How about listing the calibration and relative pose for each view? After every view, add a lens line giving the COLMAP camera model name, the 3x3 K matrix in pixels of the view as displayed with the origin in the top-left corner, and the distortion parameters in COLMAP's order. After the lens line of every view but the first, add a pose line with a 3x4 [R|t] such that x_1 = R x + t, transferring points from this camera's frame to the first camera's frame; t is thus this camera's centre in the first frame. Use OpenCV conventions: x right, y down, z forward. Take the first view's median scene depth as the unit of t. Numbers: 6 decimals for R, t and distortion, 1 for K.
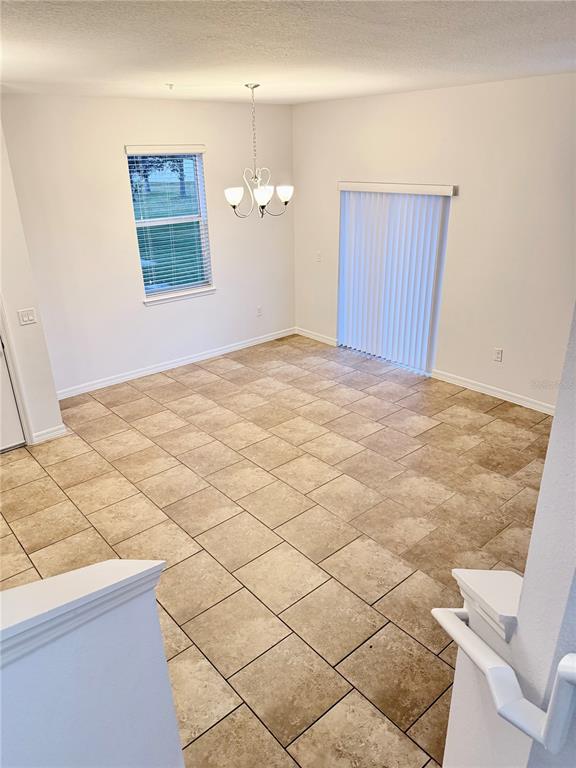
lens RADIAL K [[543.5, 0, 290.1], [0, 543.5, 384.3], [0, 0, 1]] dist [-0.015202, -0.011986]
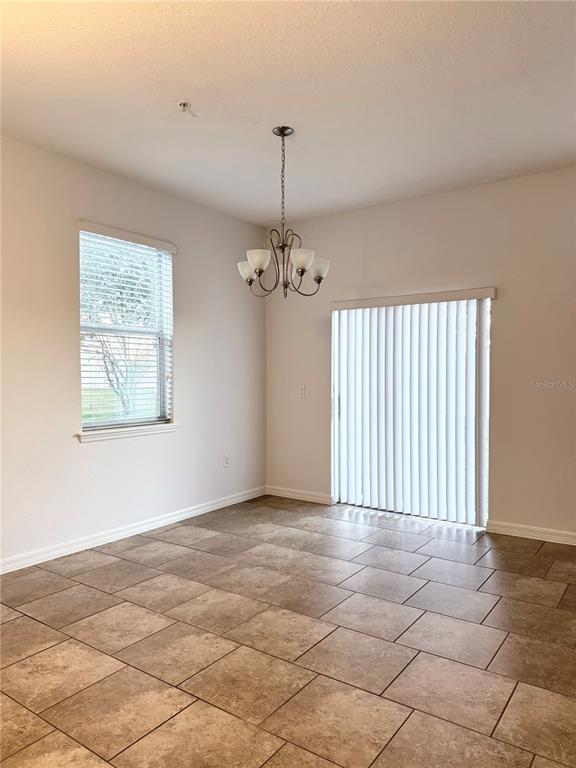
lens RADIAL K [[543.5, 0, 284.5], [0, 543.5, 383.4], [0, 0, 1]] dist [-0.015202, -0.011986]
pose [[0.974234, 0.011585, 0.225240, -0.188699], [0.071135, 0.931921, -0.355616, 0.046230], [-0.214026, 0.362476, 0.907085, 0.344214]]
